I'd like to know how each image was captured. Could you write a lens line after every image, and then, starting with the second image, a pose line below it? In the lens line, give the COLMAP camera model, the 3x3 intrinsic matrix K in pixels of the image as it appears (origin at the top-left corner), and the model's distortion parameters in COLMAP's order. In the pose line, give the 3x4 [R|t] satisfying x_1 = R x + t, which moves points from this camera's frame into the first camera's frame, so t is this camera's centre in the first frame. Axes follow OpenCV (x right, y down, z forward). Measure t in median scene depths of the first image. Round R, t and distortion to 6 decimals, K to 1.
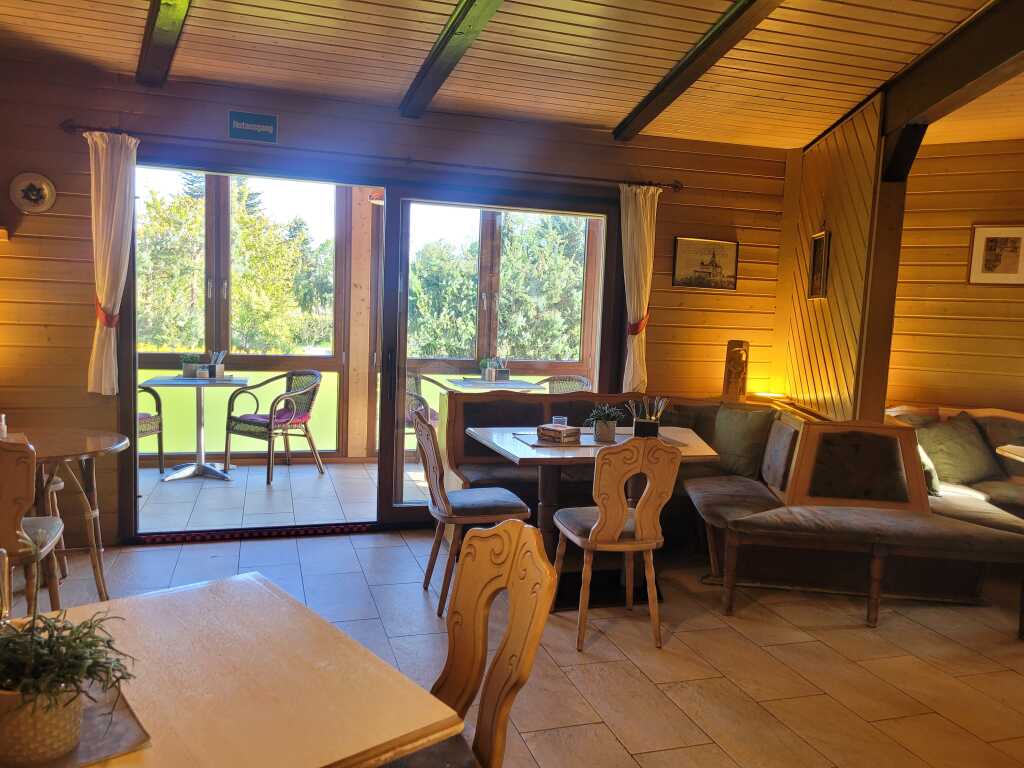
lens RADIAL K [[763.3, 0, 512.0], [0, 763.3, 384.0], [0, 0, 1]] dist [0.032483, -0.006935]
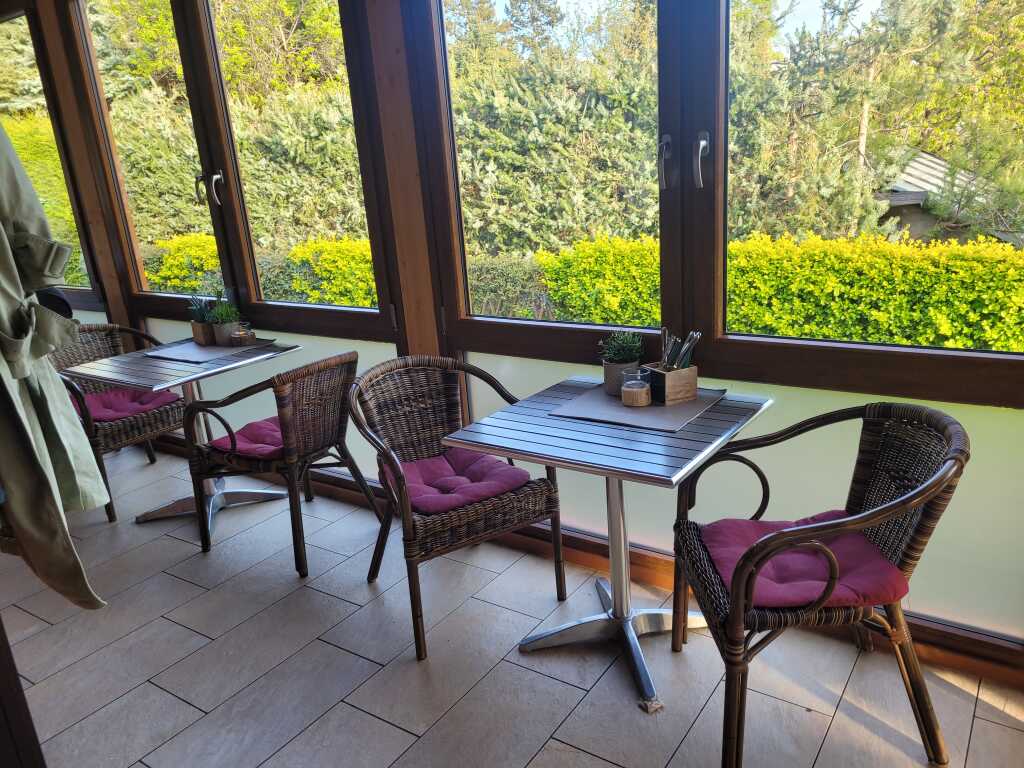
lens RADIAL K [[763.3, 0, 512.0], [0, 763.3, 384.0], [0, 0, 1]] dist [0.032483, -0.006935]
pose [[0.603144, 0.140657, -0.785133, -0.188211], [0.023754, 0.980725, 0.193945, -0.121379], [0.797279, -0.135627, 0.588177, 0.962833]]
